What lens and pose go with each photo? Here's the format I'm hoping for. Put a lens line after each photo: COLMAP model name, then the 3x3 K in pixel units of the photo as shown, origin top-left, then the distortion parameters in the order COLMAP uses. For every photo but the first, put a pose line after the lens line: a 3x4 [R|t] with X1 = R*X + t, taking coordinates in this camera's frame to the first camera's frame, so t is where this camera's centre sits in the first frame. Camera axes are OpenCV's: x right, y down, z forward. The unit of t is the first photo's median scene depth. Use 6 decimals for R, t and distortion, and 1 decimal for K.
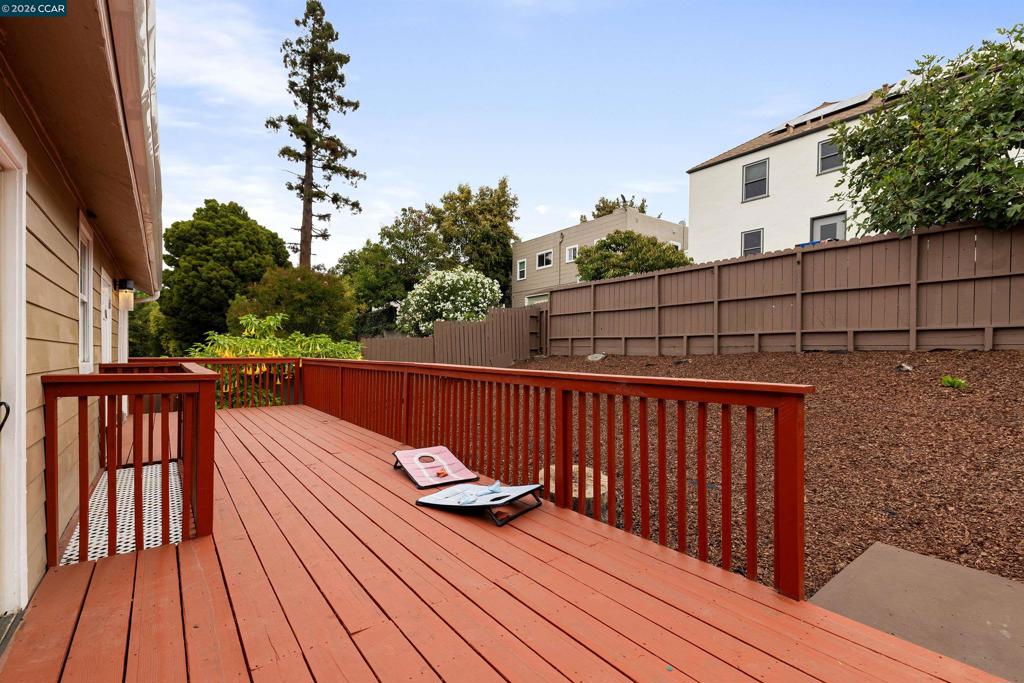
lens RADIAL K [[444.1, 0, 496.0], [0, 444.1, 350.8], [0, 0, 1]] dist [0.020248, -0.001469]
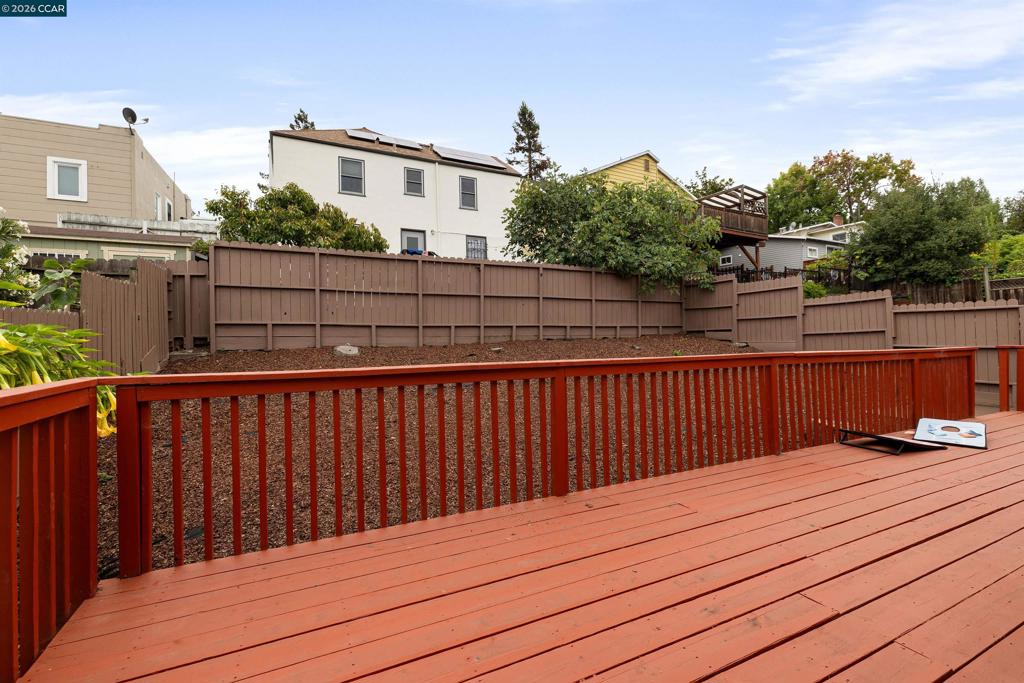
lens RADIAL K [[444.1, 0, 517.9], [0, 444.1, 342.6], [0, 0, 1]] dist [0.020248, -0.001469]
pose [[0.235349, -0.010368, 0.971856, -0.386435], [0.010462, 0.999912, 0.008133, -0.001254], [-0.971855, 0.008253, 0.235437, 0.445380]]
